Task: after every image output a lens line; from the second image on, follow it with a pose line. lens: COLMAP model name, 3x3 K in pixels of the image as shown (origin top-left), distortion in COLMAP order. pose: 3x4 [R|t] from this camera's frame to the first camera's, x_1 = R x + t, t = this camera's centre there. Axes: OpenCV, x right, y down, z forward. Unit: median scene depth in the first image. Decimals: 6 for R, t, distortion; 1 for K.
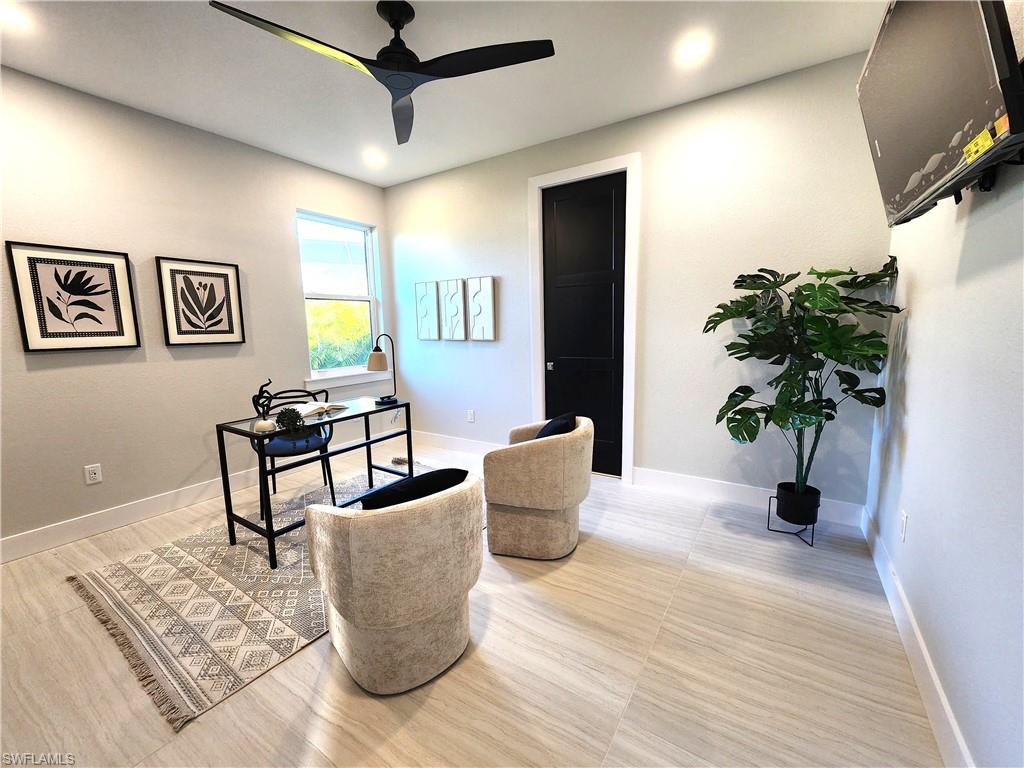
lens RADIAL K [[424.1, 0, 512.0], [0, 424.1, 384.0], [0, 0, 1]] dist [0.000837, 0.000101]
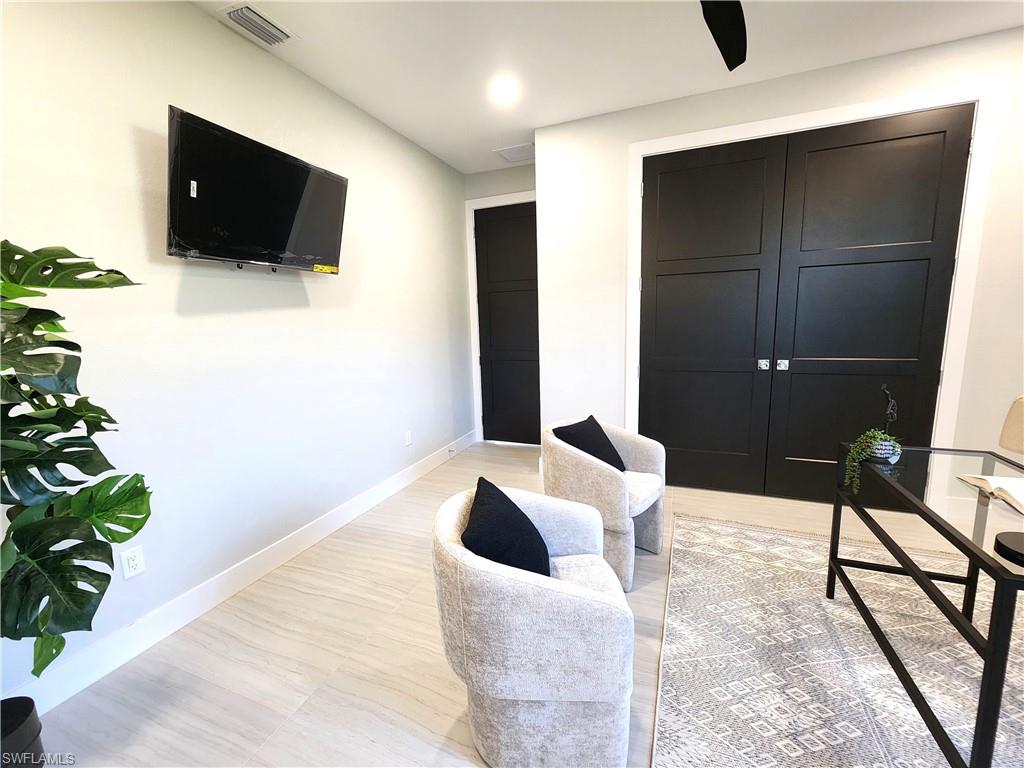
lens RADIAL K [[424.1, 0, 512.0], [0, 424.1, 384.0], [0, 0, 1]] dist [0.000837, 0.000101]
pose [[-0.979800, 0.084326, -0.181329, 0.235157], [0.028481, 0.956344, 0.290852, -0.310620], [0.197939, 0.279812, -0.939428, 1.983782]]
